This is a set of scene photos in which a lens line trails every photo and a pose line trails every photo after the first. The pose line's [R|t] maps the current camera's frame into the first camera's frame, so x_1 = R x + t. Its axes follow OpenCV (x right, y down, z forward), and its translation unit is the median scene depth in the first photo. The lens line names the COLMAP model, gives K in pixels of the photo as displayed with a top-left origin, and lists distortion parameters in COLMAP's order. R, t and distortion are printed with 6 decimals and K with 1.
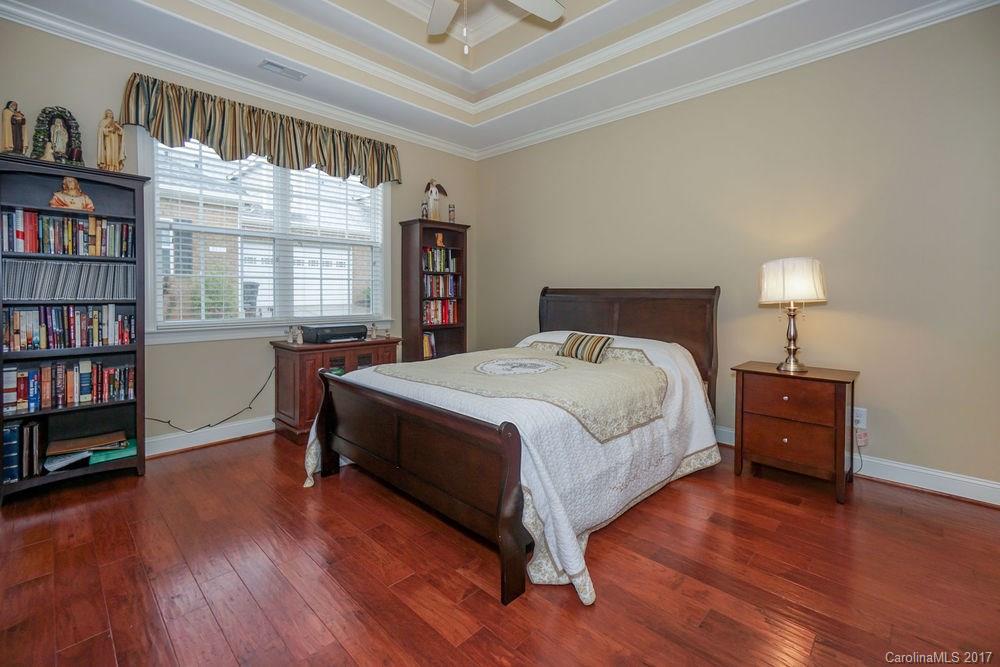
lens RADIAL K [[436.0, 0, 517.7], [0, 436.0, 295.9], [0, 0, 1]] dist [-0.012374, 0.009686]
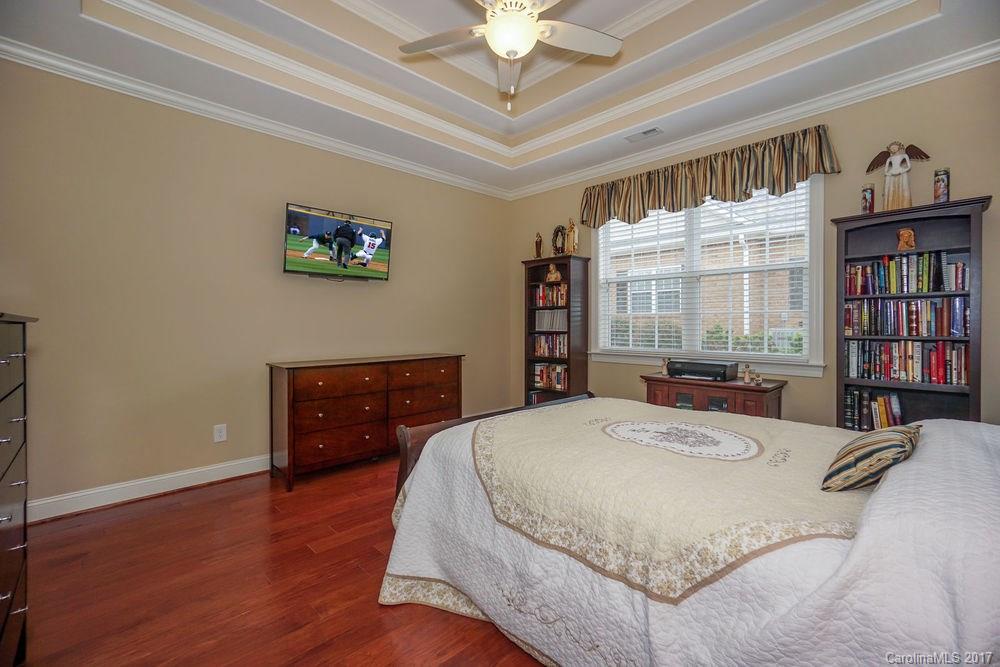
lens RADIAL K [[436.0, 0, 501.2], [0, 436.0, 326.3], [0, 0, 1]] dist [-0.012374, 0.009686]
pose [[-0.057684, -0.002069, -0.998333, 0.548480], [-0.012992, 0.999915, -0.001322, -0.002811], [0.998250, 0.012894, -0.057706, 0.603975]]
